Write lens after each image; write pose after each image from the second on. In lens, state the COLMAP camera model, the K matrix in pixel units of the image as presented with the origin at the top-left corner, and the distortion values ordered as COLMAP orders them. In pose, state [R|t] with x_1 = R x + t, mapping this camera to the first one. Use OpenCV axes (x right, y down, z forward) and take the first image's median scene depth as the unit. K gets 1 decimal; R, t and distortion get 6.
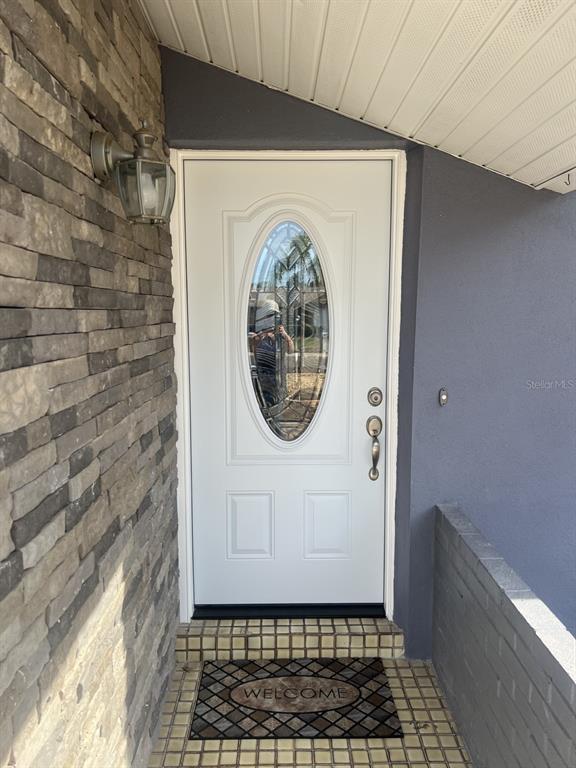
lens RADIAL K [[581.1, 0, 286.5], [0, 581.1, 382.7], [0, 0, 1]] dist [-0.002690, 0.000112]
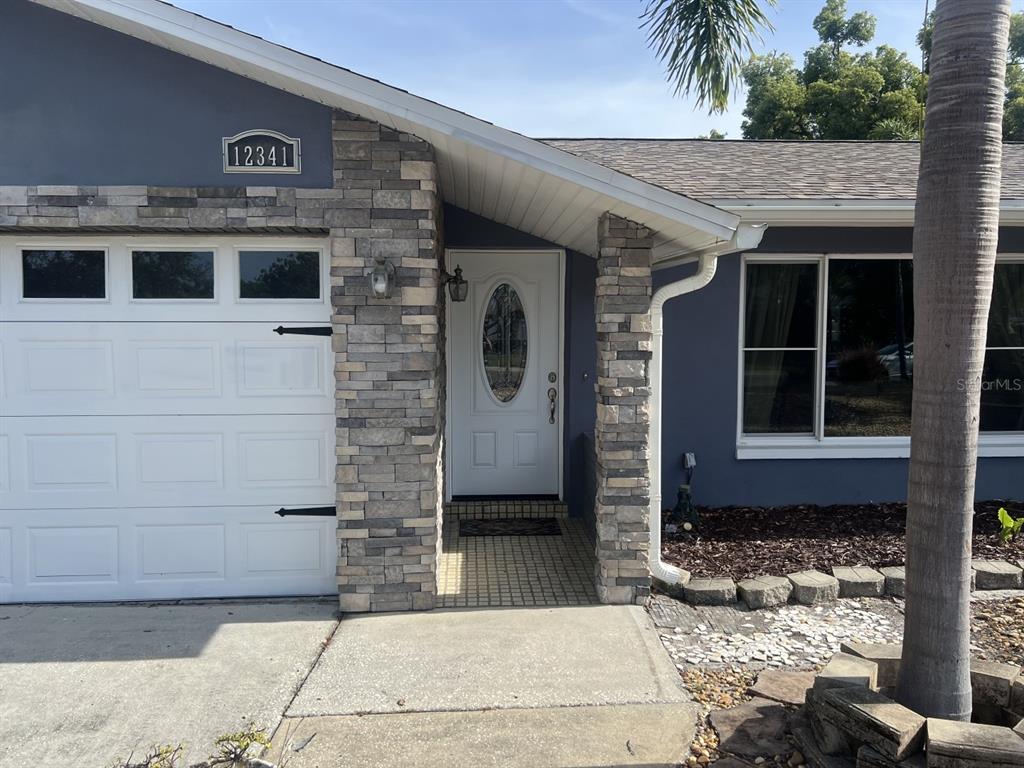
lens RADIAL K [[774.8, 0, 513.0], [0, 774.8, 384.8], [0, 0, 1]] dist [-0.002690, 0.000112]
pose [[0.999132, 0.000155, 0.041666, -0.074280], [0.002009, 0.998651, -0.051894, 0.176199], [-0.041618, 0.051933, 0.997783, -1.452189]]
